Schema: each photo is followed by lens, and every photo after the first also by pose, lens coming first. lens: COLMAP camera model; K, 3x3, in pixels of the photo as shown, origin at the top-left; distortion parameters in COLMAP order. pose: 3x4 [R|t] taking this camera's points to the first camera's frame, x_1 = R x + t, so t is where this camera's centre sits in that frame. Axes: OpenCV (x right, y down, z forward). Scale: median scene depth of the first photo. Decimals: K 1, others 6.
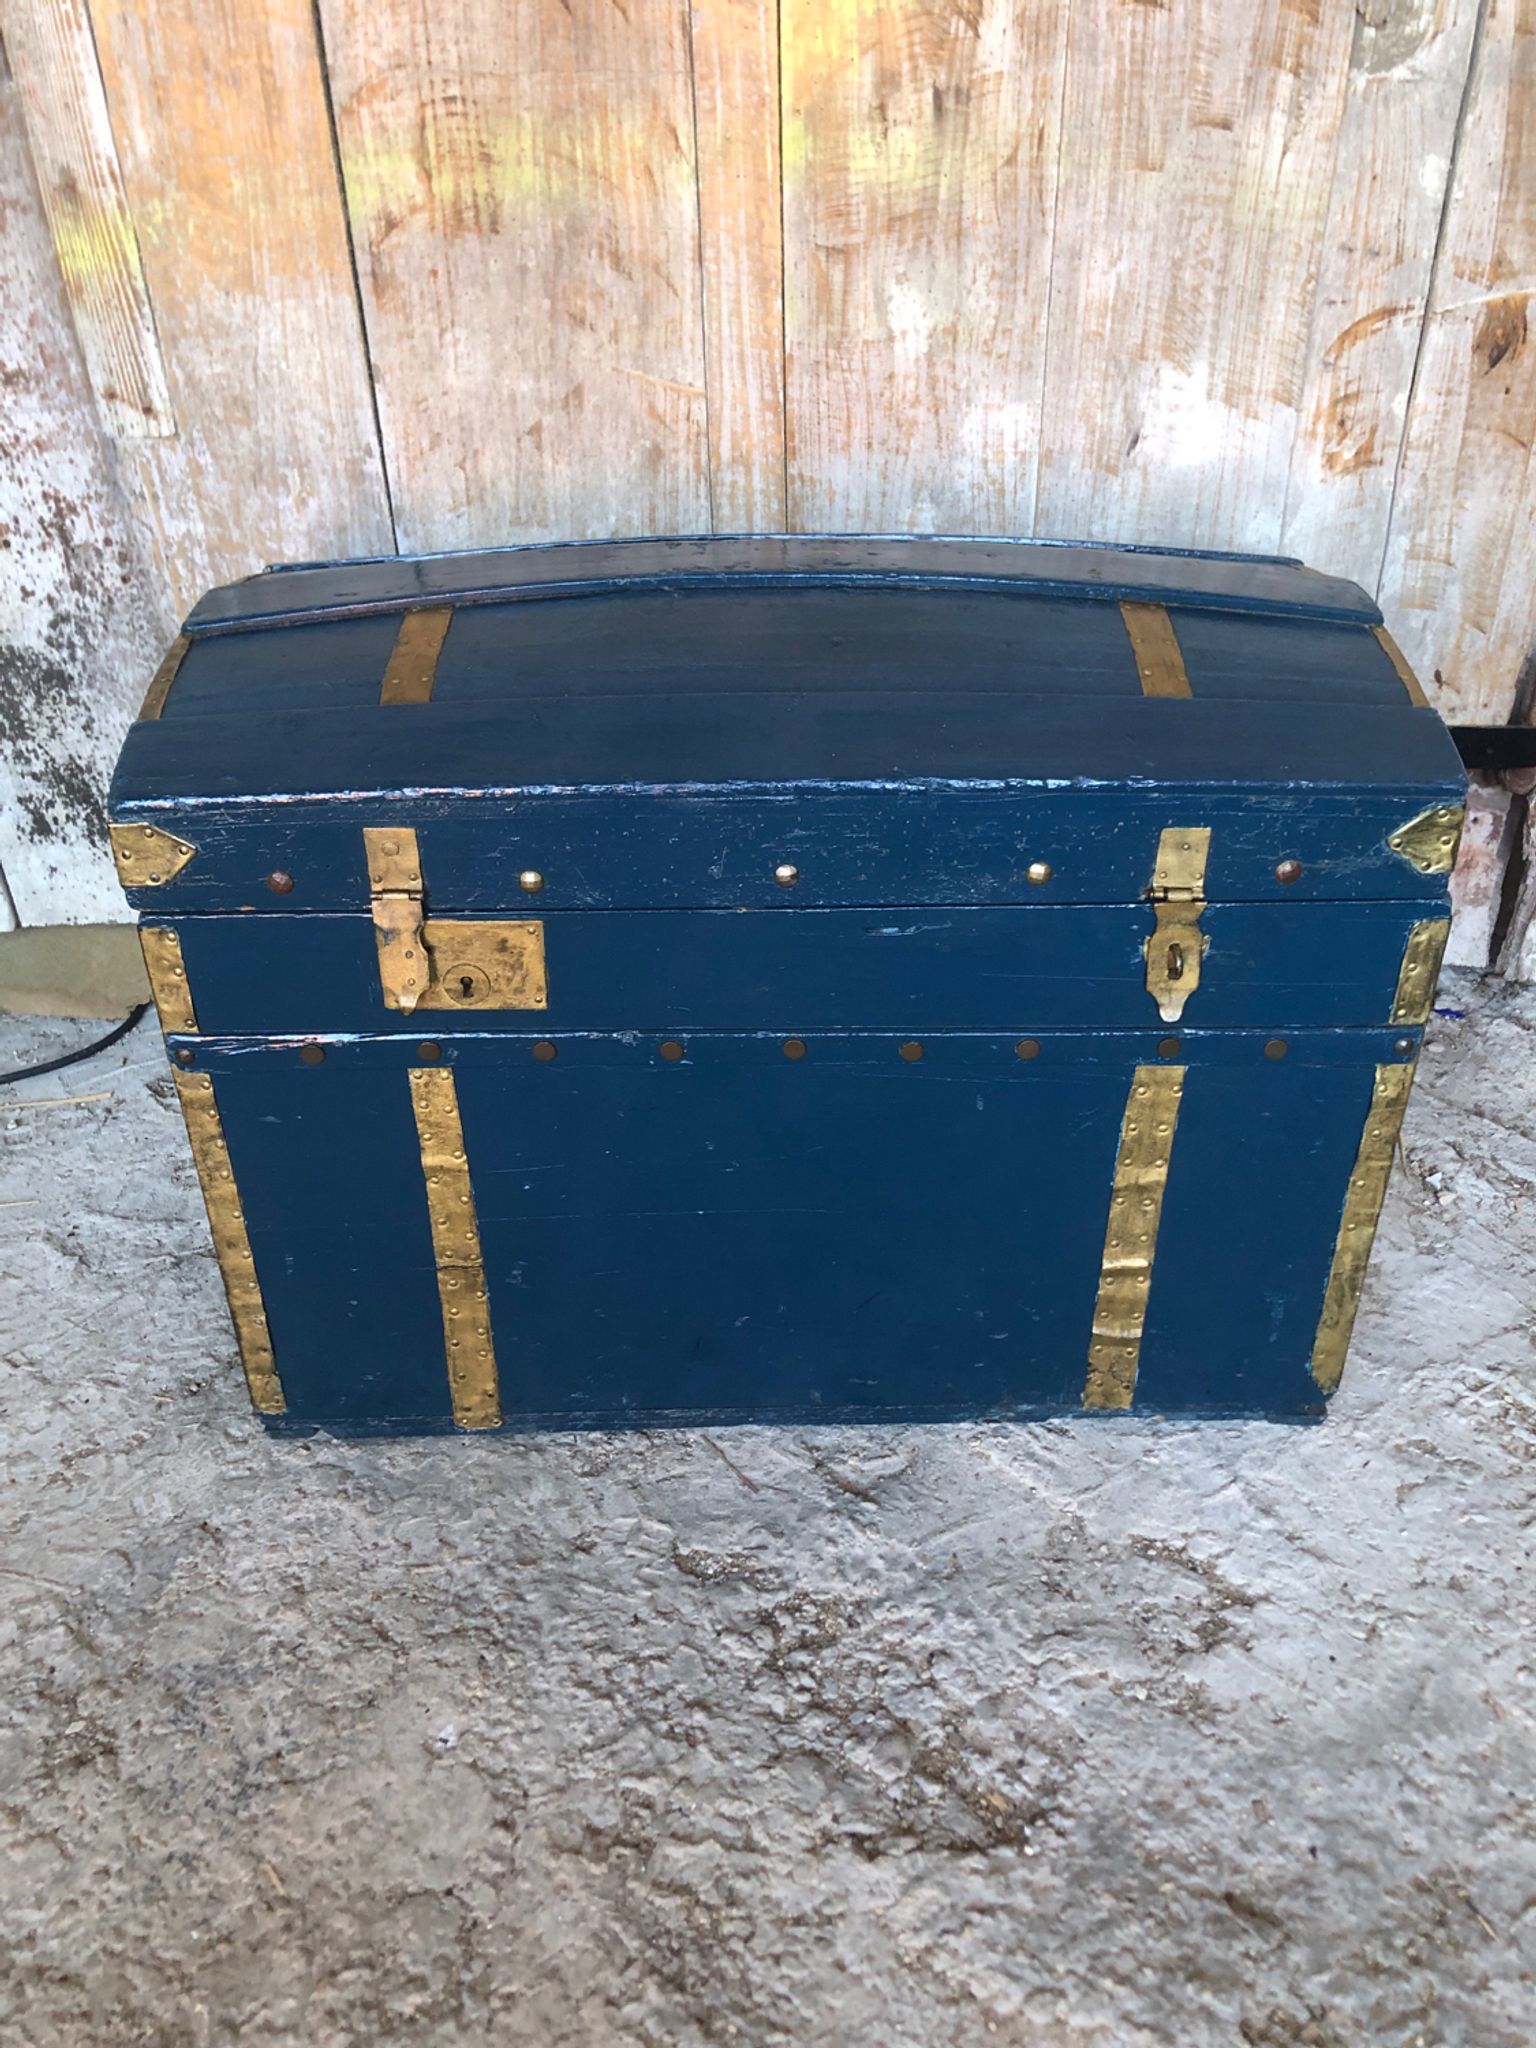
lens RADIAL K [[1690.9, 0, 766.9], [0, 1690.9, 1036.2], [0, 0, 1]] dist [-0.005470, 0.049630]
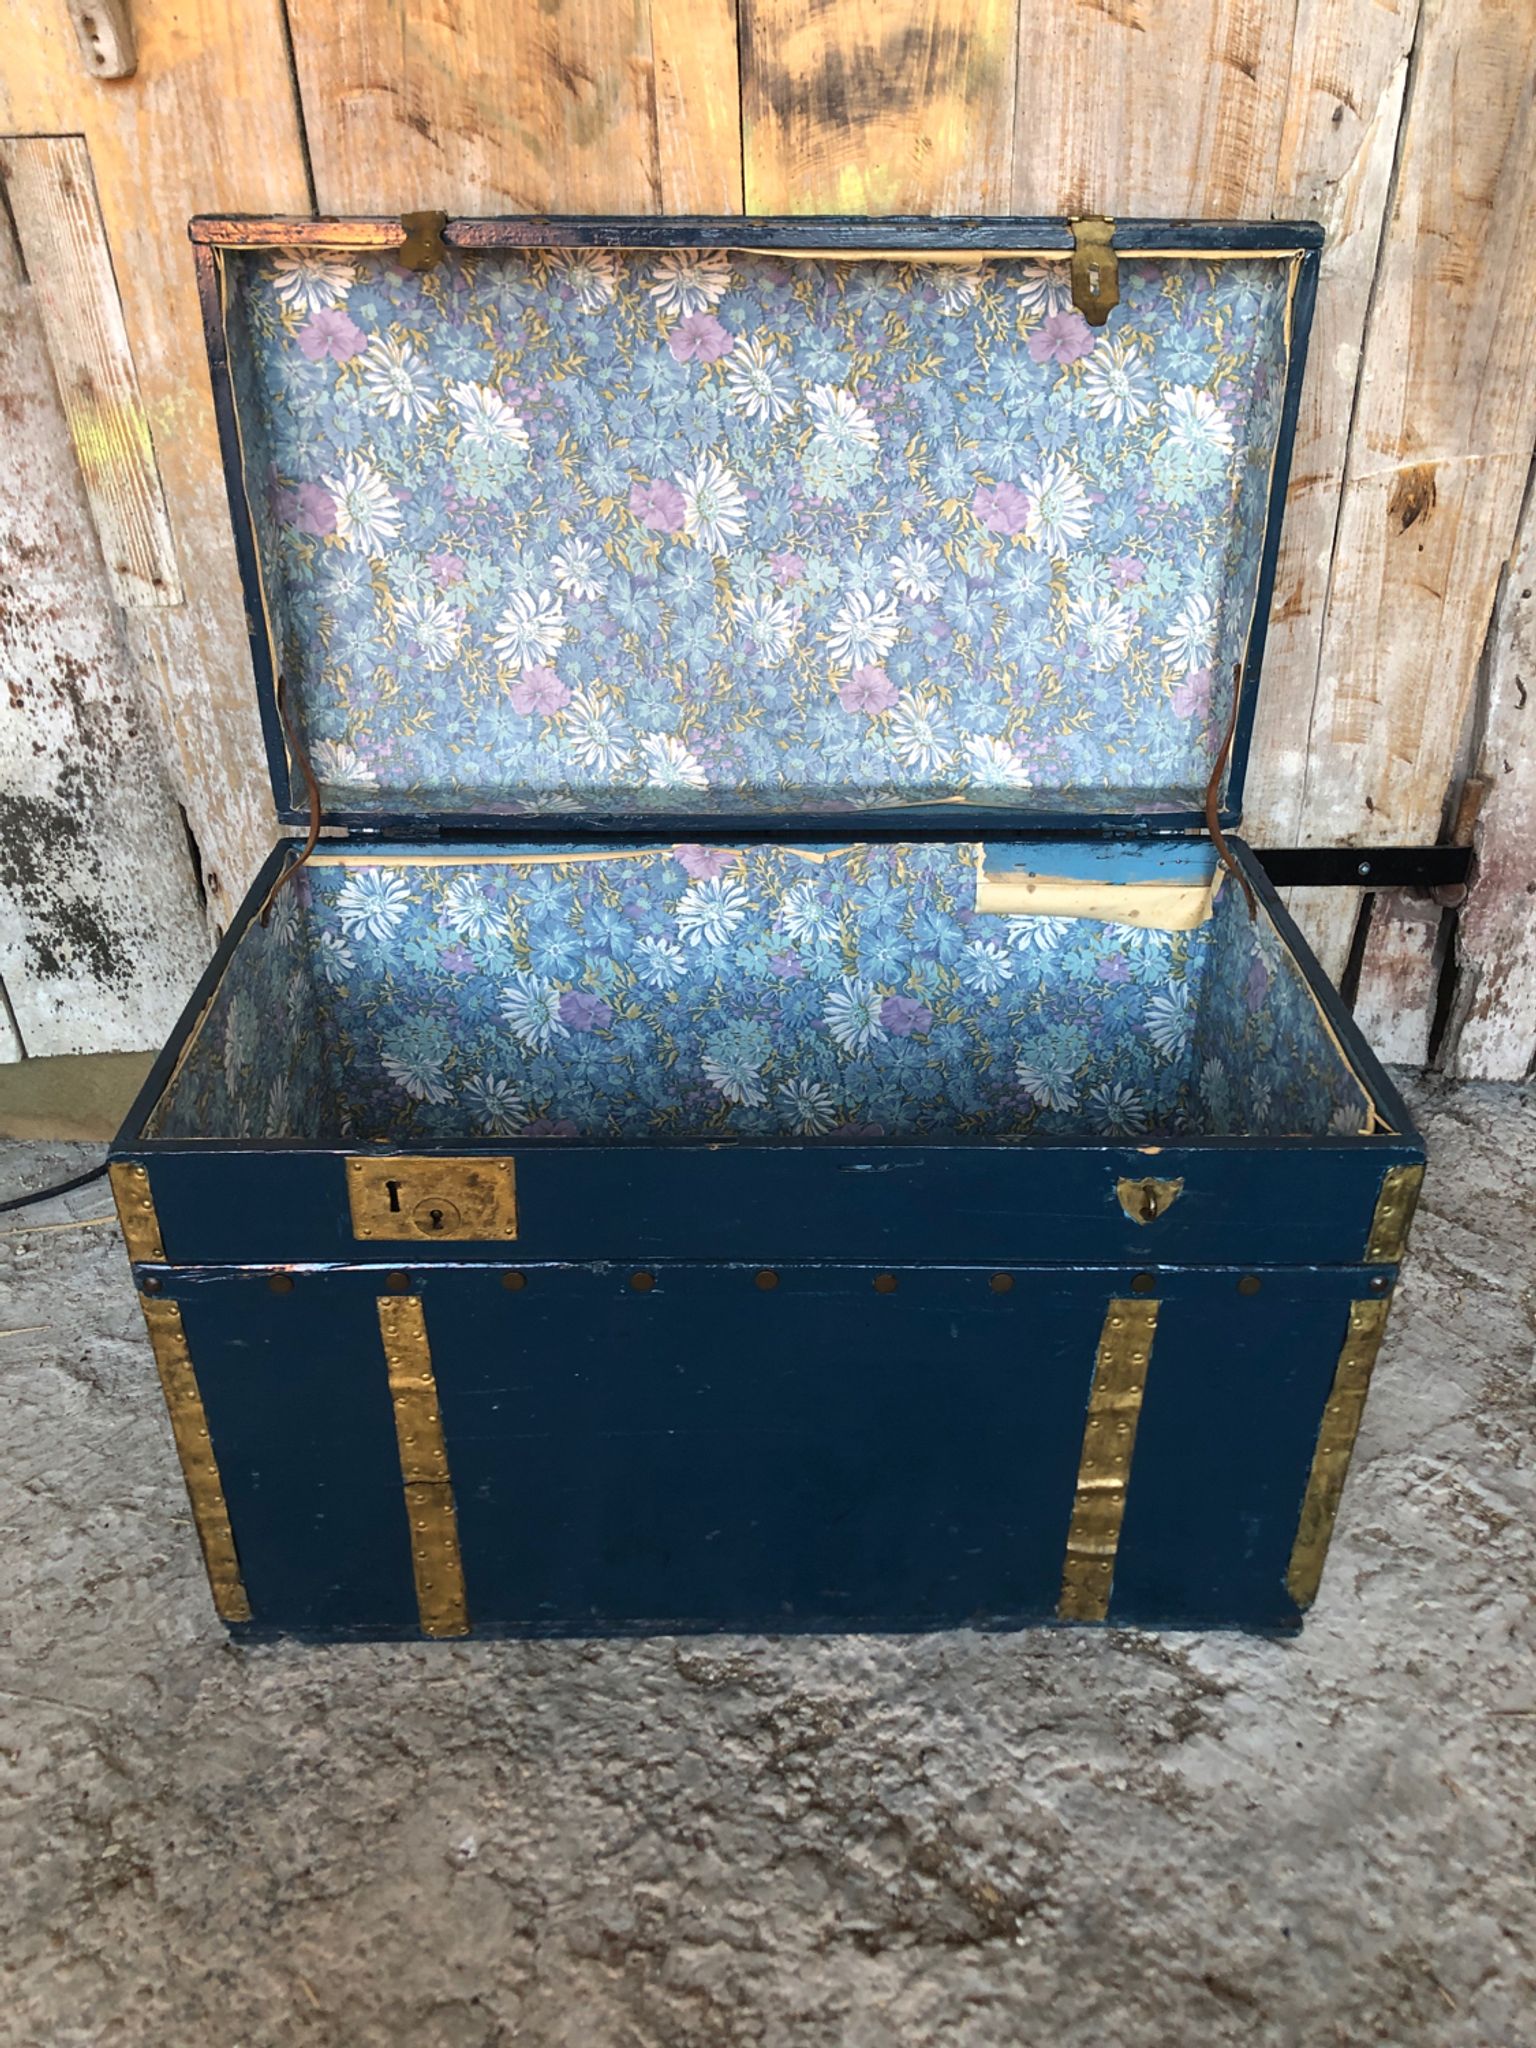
lens RADIAL K [[1690.9, 0, 768.7], [0, 1690.9, 1032.2], [0, 0, 1]] dist [-0.005470, 0.049630]
pose [[0.999515, -0.020671, 0.023270, -0.014154], [0.021542, 0.999053, -0.037814, -0.045321], [-0.022466, 0.038297, 0.999014, -0.071126]]
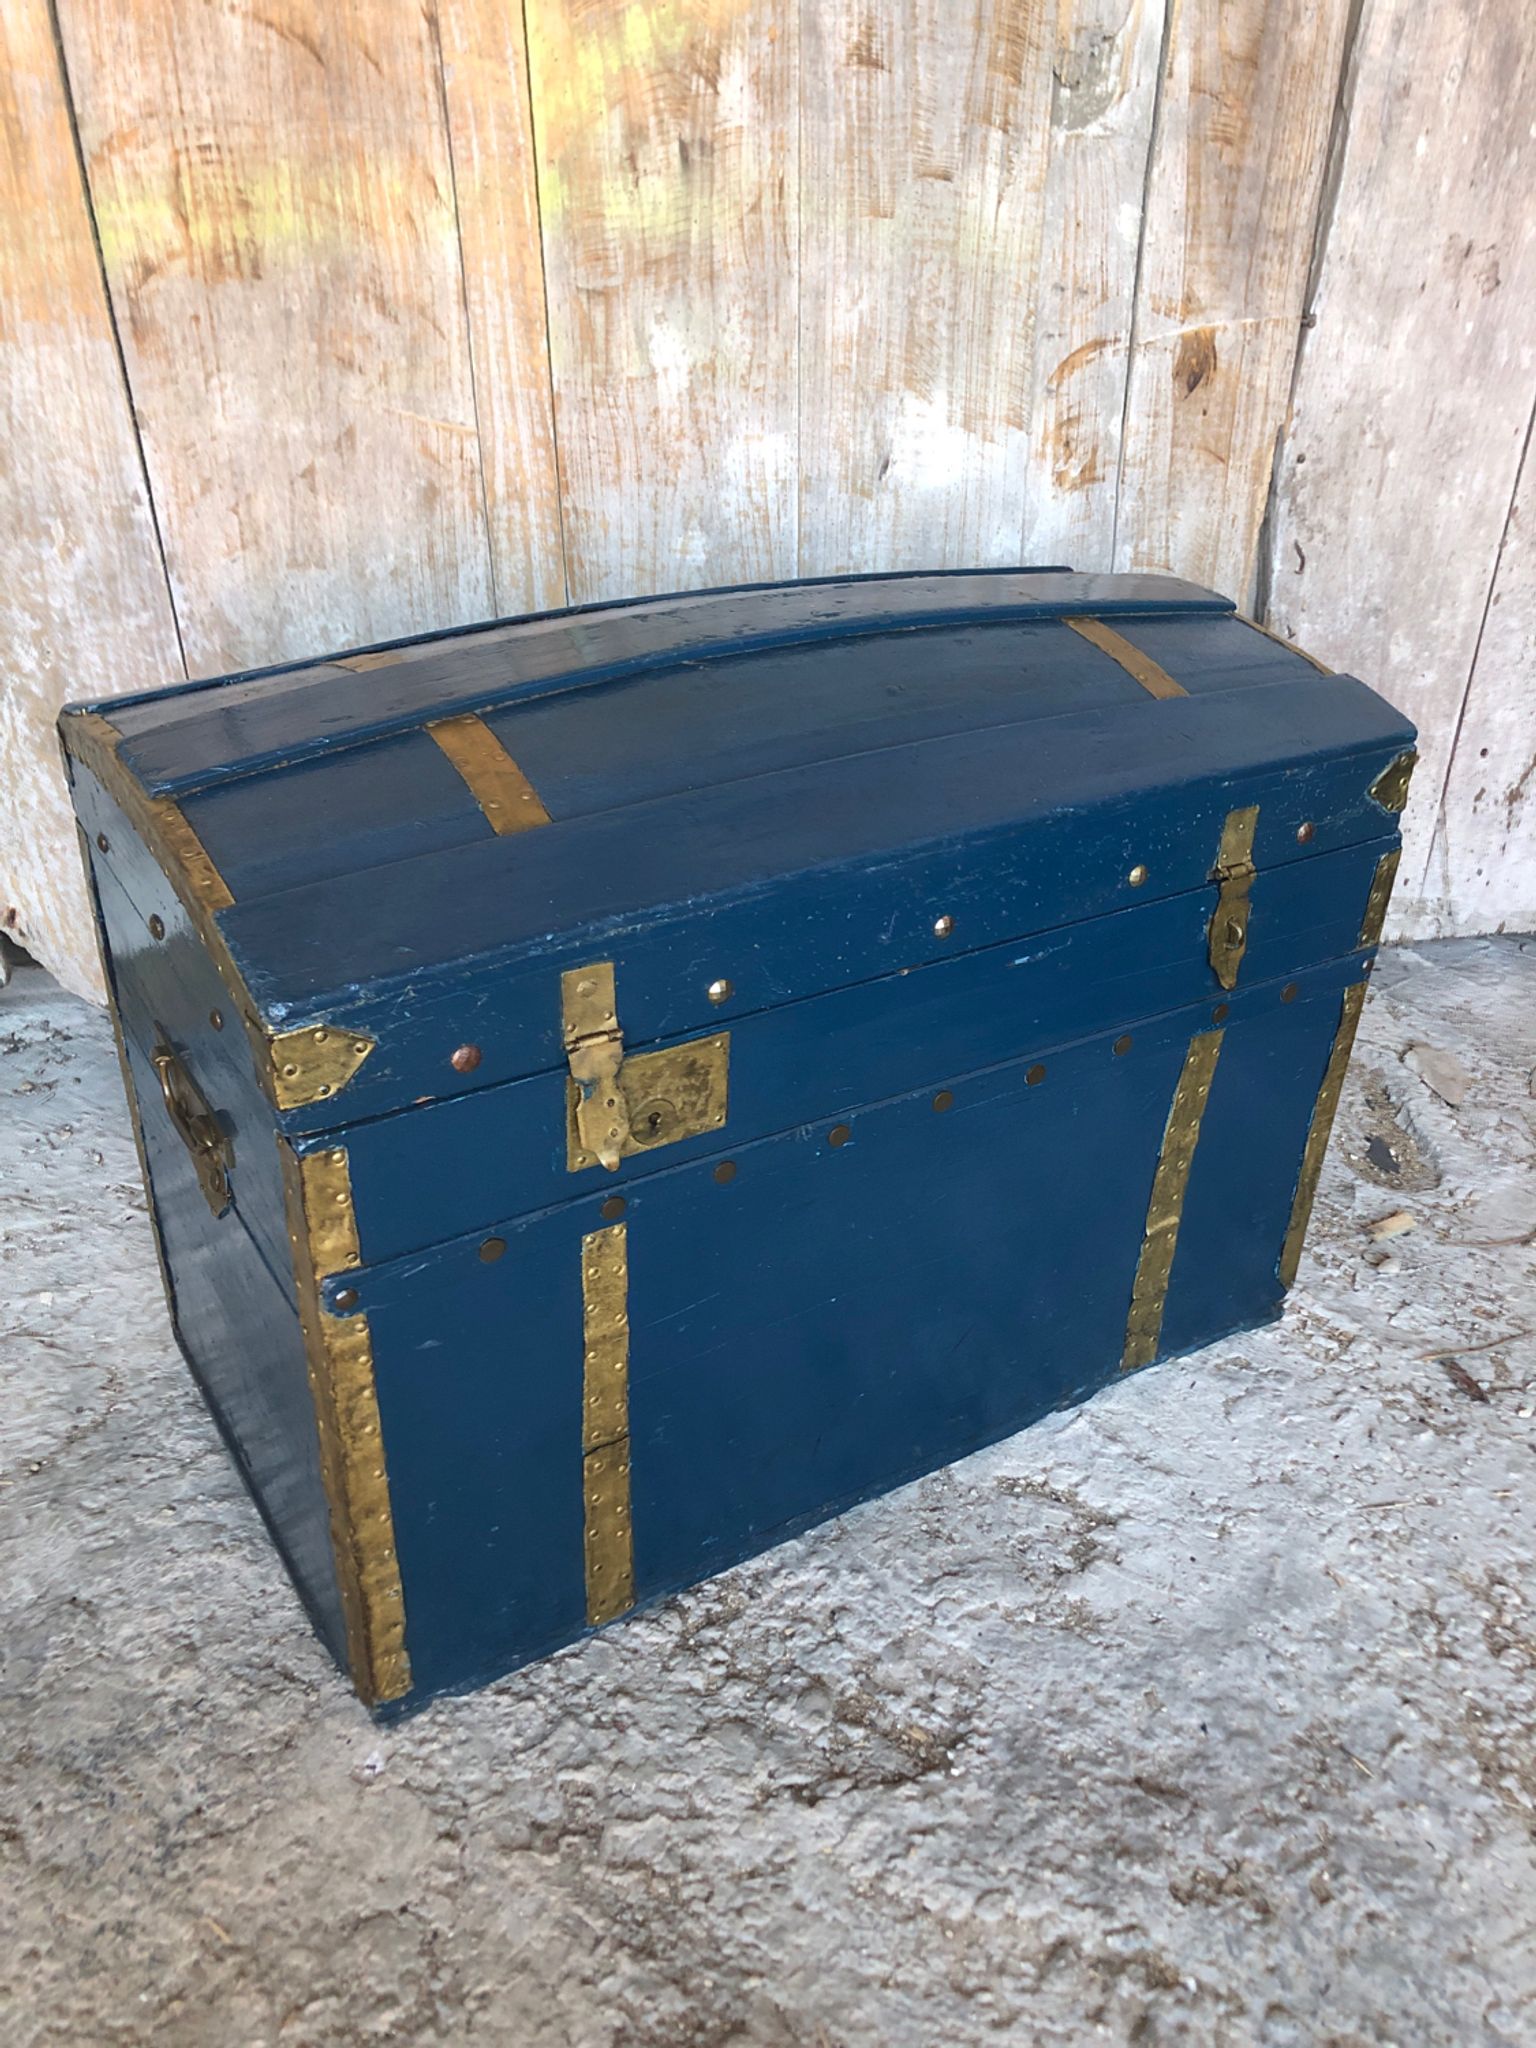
lens RADIAL K [[1690.9, 0, 786.0], [0, 1690.9, 1036.7], [0, 0, 1]] dist [-0.005470, 0.049630]
pose [[0.979168, -0.090568, 0.181735, -0.085544], [0.096937, 0.994939, -0.026456, 0.036626], [-0.178419, 0.043522, 0.982992, -0.033146]]
